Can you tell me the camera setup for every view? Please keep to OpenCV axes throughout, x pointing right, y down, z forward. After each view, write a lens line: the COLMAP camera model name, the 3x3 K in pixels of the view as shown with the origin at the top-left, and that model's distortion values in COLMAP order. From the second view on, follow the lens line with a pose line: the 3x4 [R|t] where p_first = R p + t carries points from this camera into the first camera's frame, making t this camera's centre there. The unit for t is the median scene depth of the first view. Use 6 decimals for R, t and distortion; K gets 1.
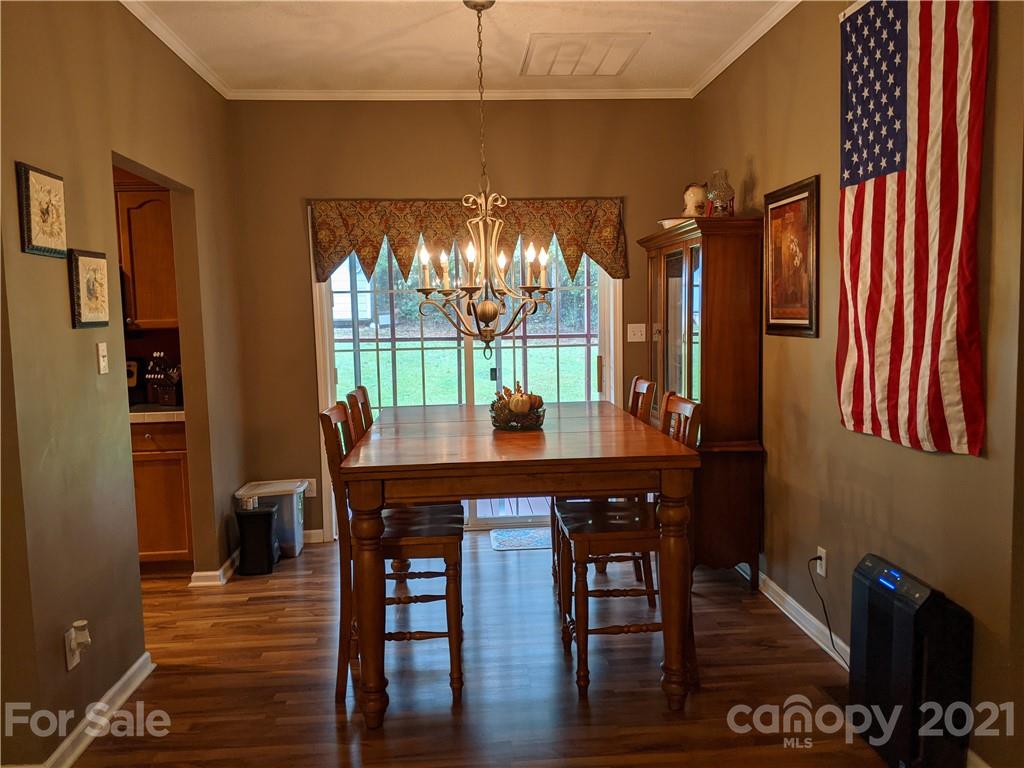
lens RADIAL K [[837.5, 0, 509.2], [0, 837.5, 389.2], [0, 0, 1]] dist [0.039529, -0.075899]
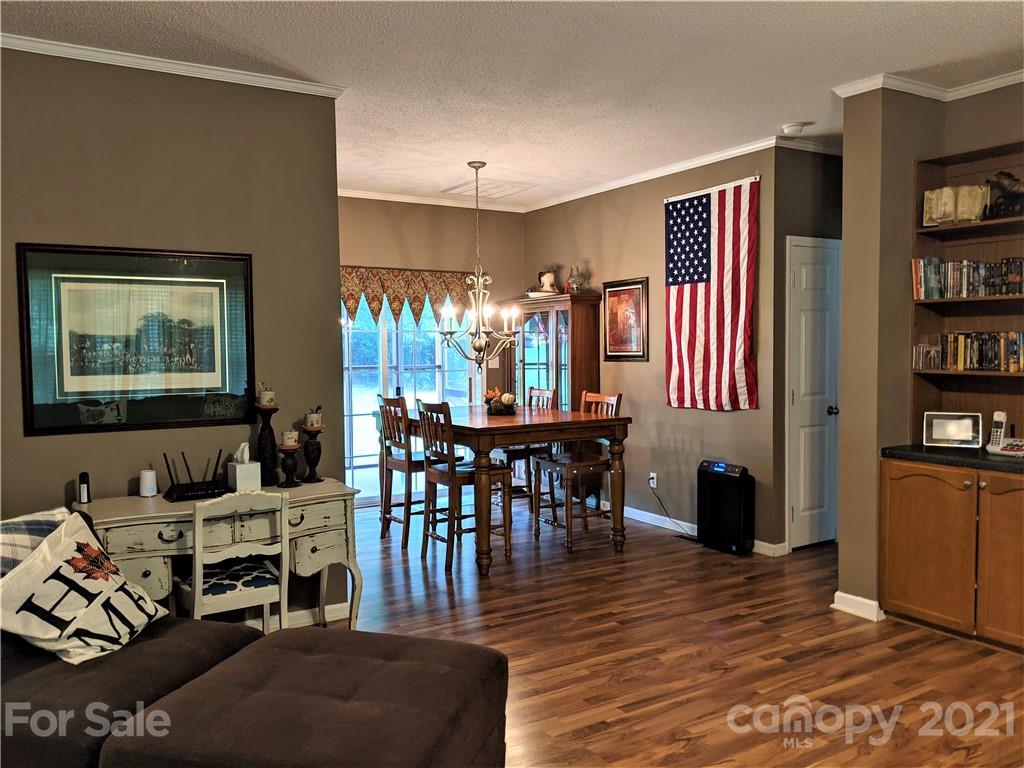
lens RADIAL K [[830.2, 0, 516.2], [0, 830.2, 389.6], [0, 0, 1]] dist [0.121136, -0.234731]
pose [[0.883485, -0.010639, 0.468338, -0.865048], [0.034056, 0.998555, -0.041560, 0.077745], [-0.467219, 0.052667, 0.882571, -0.576012]]
